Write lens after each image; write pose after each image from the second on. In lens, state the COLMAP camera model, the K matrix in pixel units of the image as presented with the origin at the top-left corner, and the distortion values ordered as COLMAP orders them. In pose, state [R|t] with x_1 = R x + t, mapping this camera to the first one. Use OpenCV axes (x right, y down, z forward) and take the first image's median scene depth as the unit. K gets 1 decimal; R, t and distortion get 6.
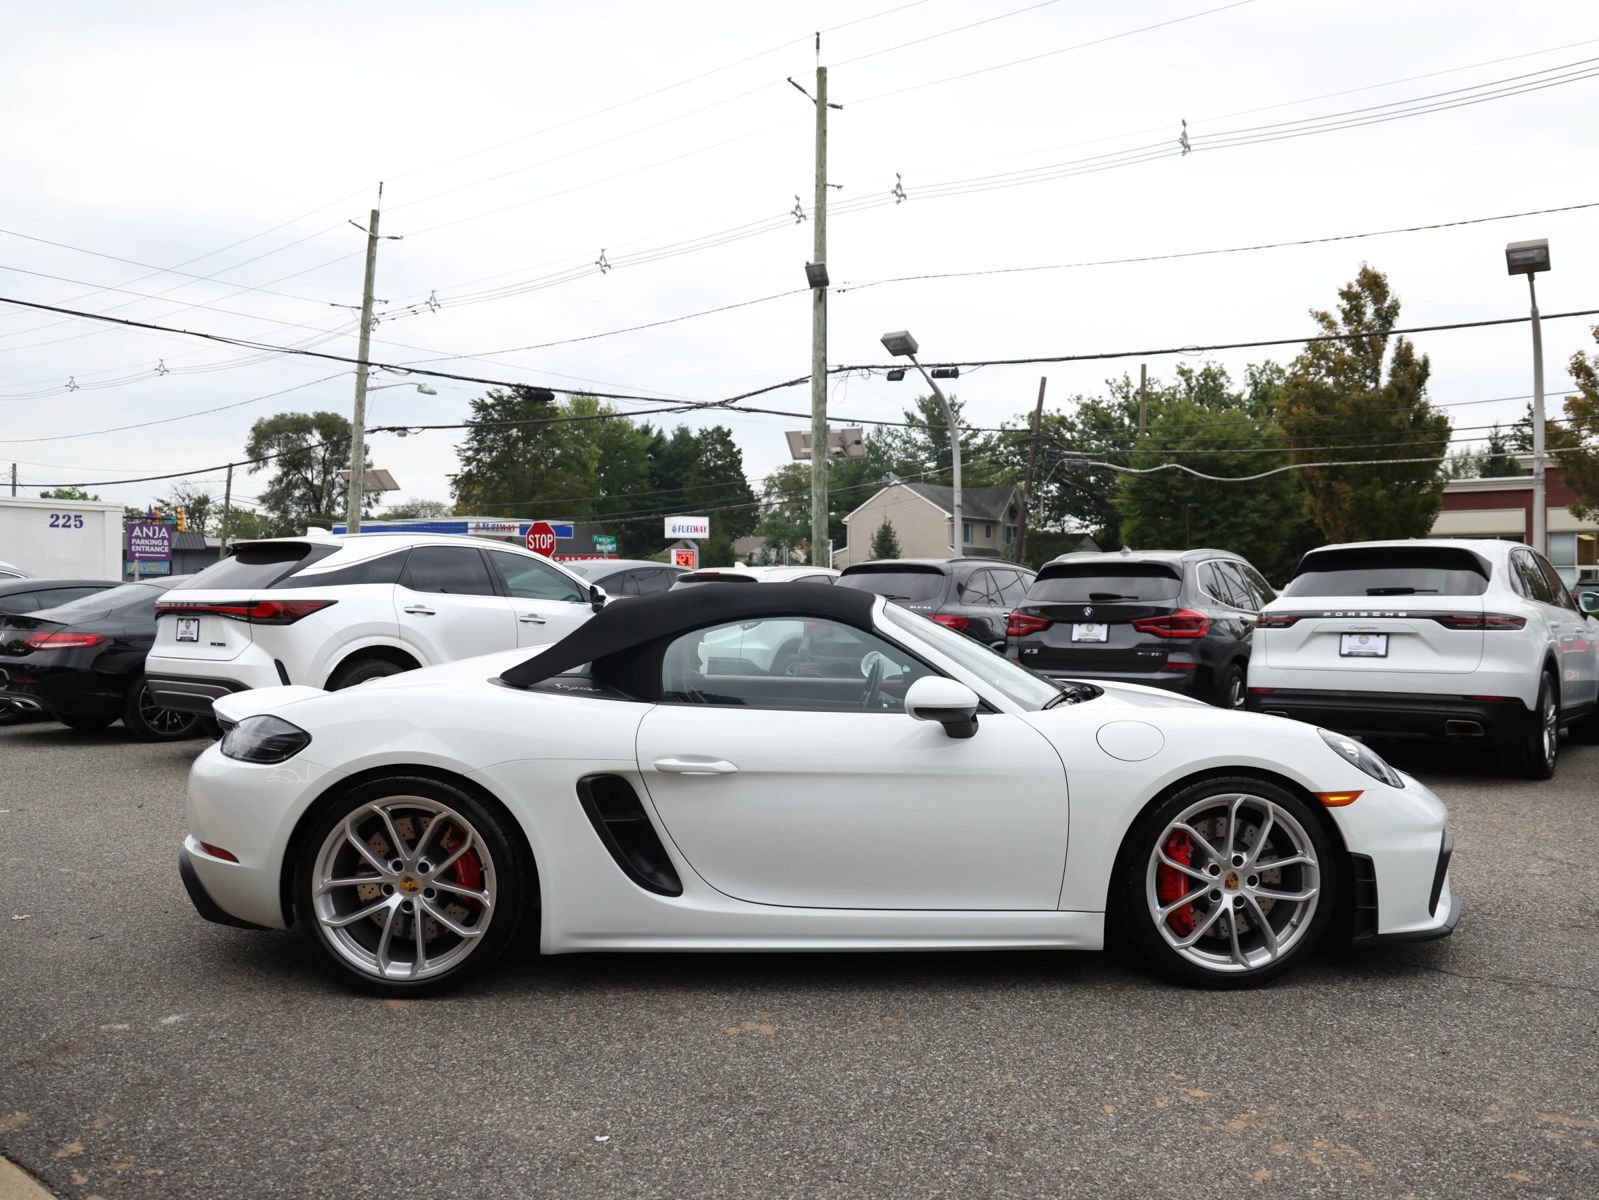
lens RADIAL K [[1203.8, 0, 814.4], [0, 1203.8, 603.4], [0, 0, 1]] dist [-0.085279, 0.055289]
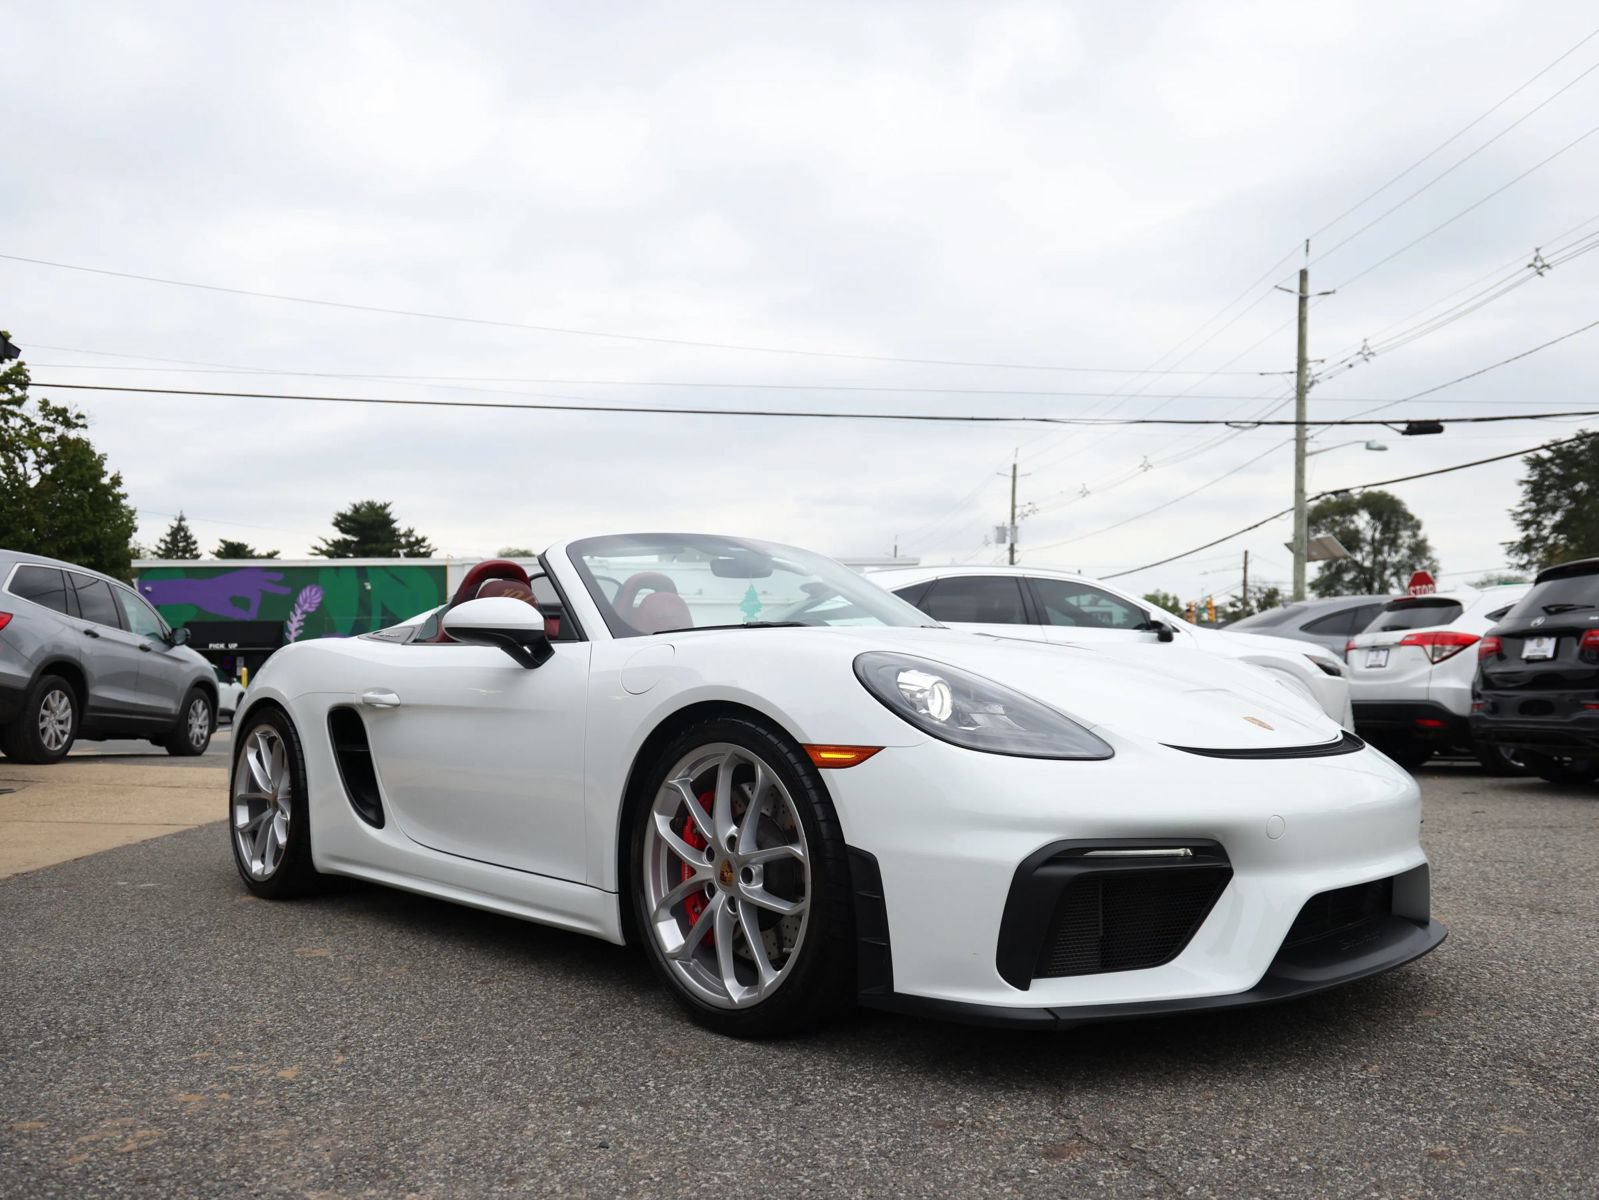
lens RADIAL K [[1243.2, 0, 815.7], [0, 1243.2, 601.8], [0, 0, 1]] dist [-0.074447, 0.056520]
pose [[0.675505, -0.064179, -0.734557, 0.115229], [0.010031, 0.996912, -0.077877, 0.016895], [0.737287, 0.045238, 0.674064, 0.069080]]
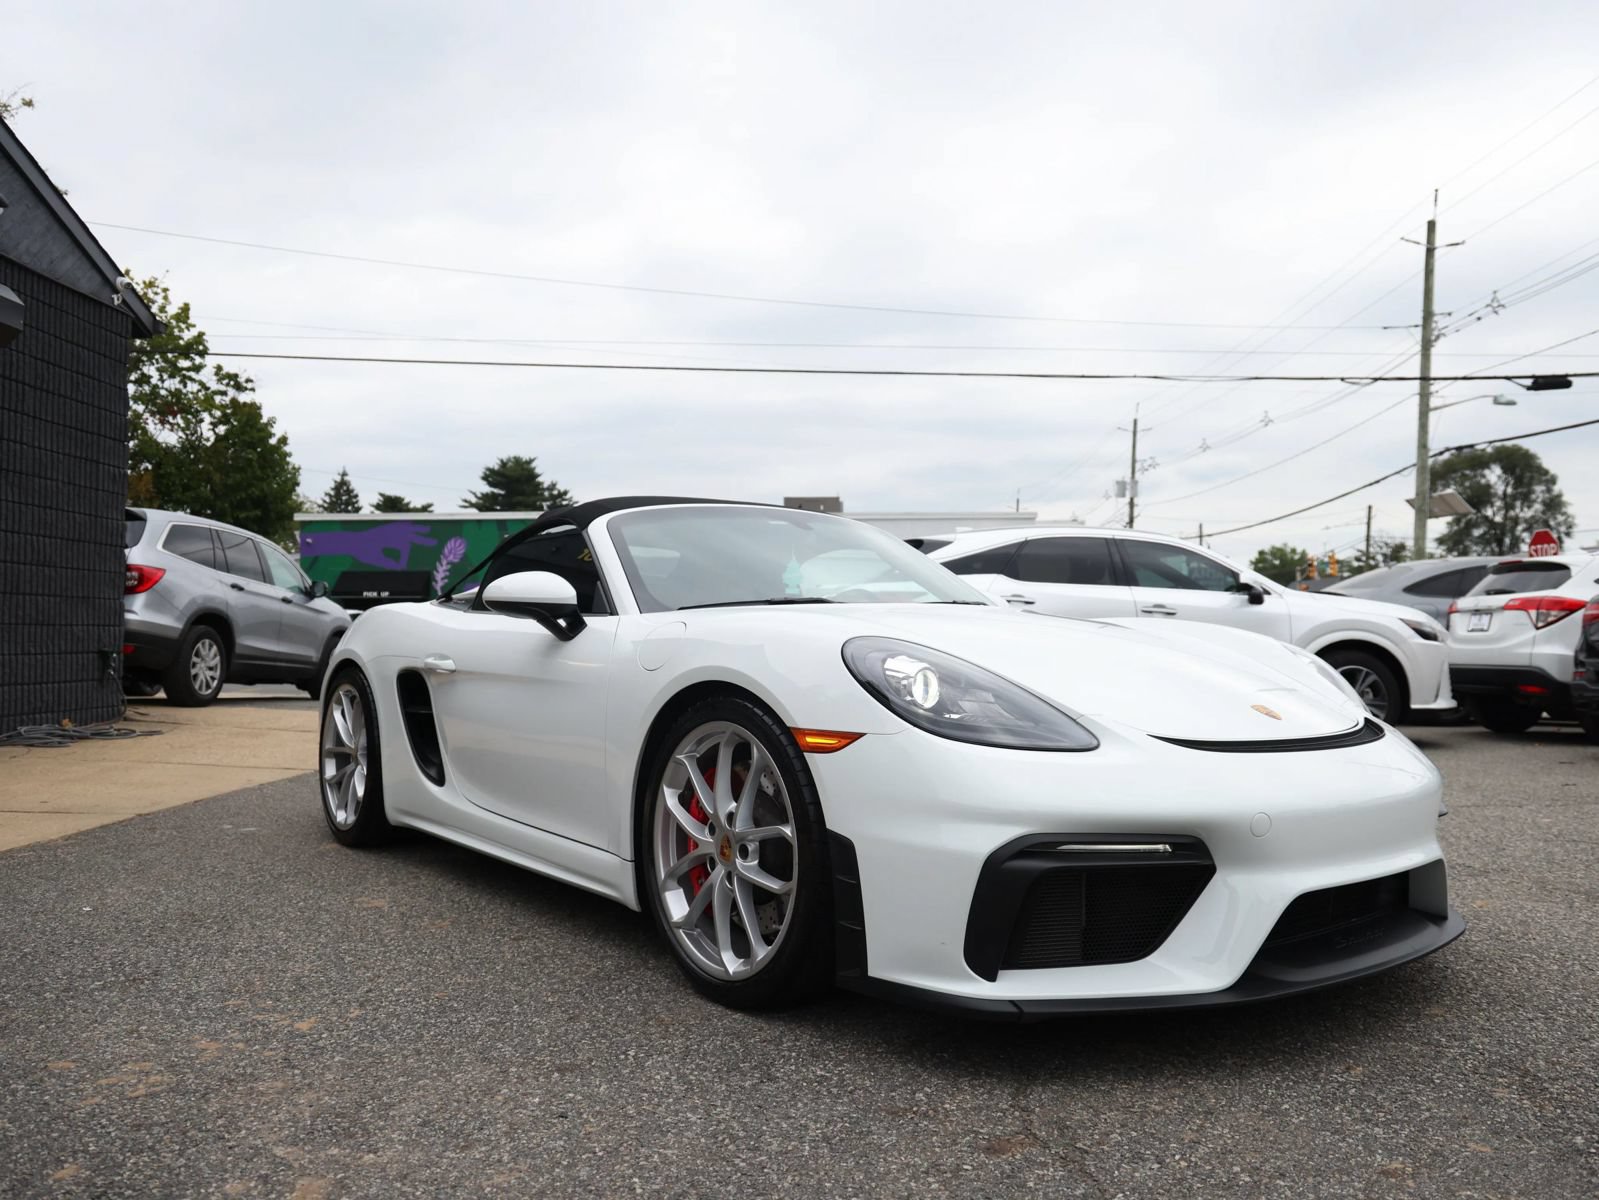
lens RADIAL K [[1203.8, 0, 814.4], [0, 1203.8, 603.4], [0, 0, 1]] dist [-0.085279, 0.055289]
pose [[0.596324, -0.027343, -0.802278, 0.119721], [-0.003190, 0.999331, -0.036430, 0.014454], [0.802737, 0.024283, 0.595838, 0.077388]]
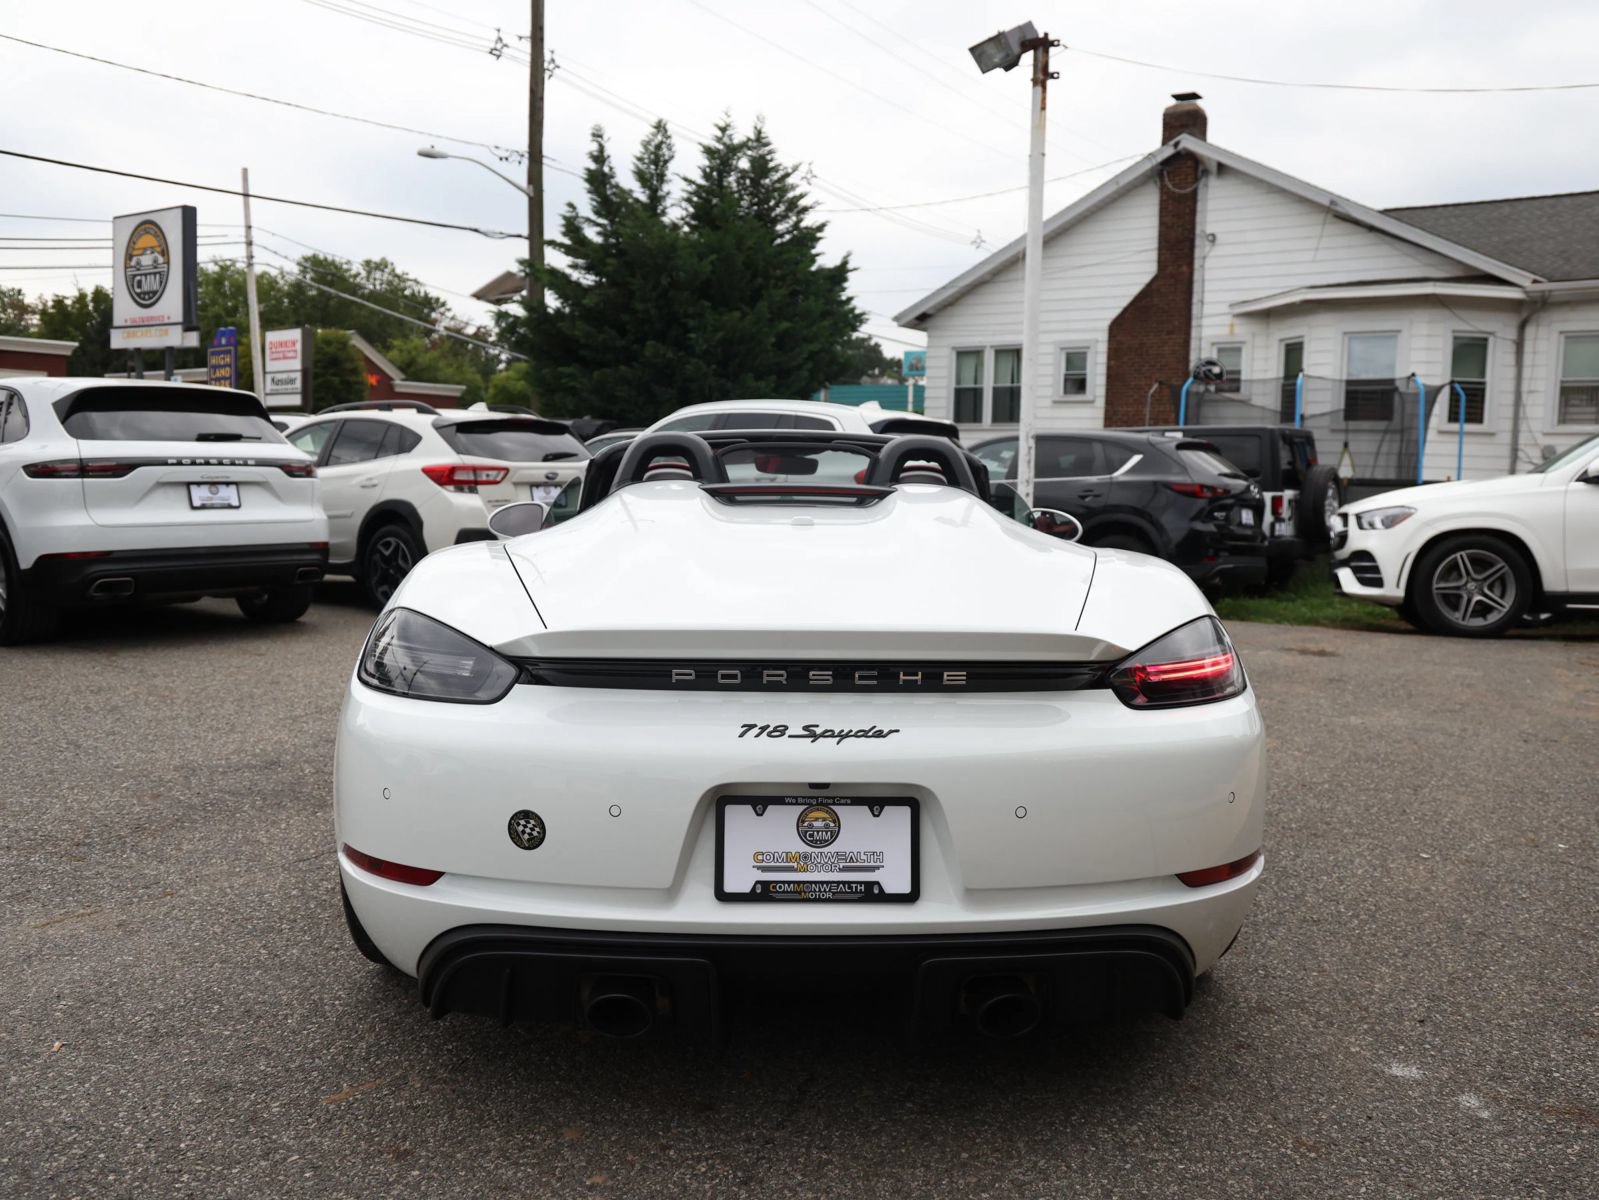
lens RADIAL K [[1254.4, 0, 792.5], [0, 1254.4, 599.7], [0, 0, 1]] dist [-0.085603, 0.062466]
pose [[-0.000825, -0.099823, 0.995005, -0.137204], [-0.016032, 0.994879, 0.099797, 0.003568], [-0.999871, -0.015870, -0.002421, 0.154470]]
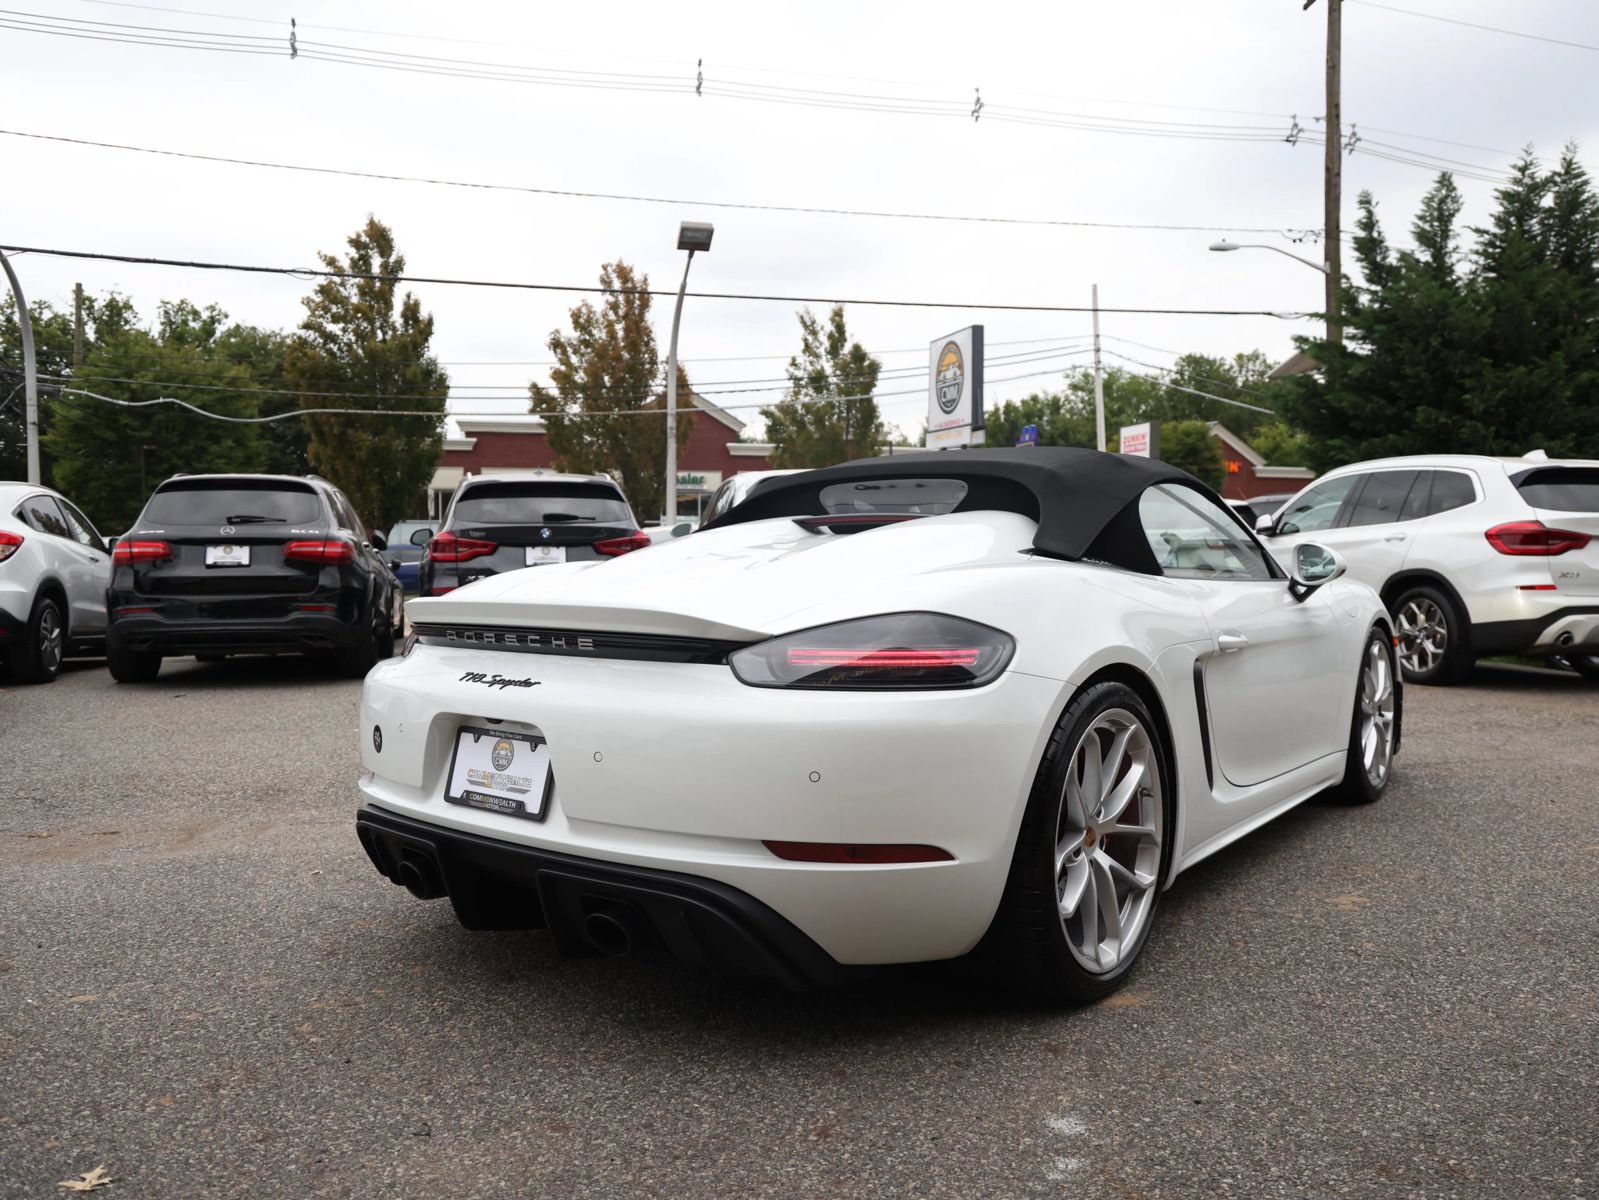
lens RADIAL K [[1212.8, 0, 801.4], [0, 1212.8, 606.6], [0, 0, 1]] dist [-0.102927, 0.065652]
pose [[0.643158, -0.035305, 0.764919, -0.122103], [0.005215, 0.999115, 0.041729, 0.008610], [-0.765716, -0.022849, 0.642773, 0.083378]]
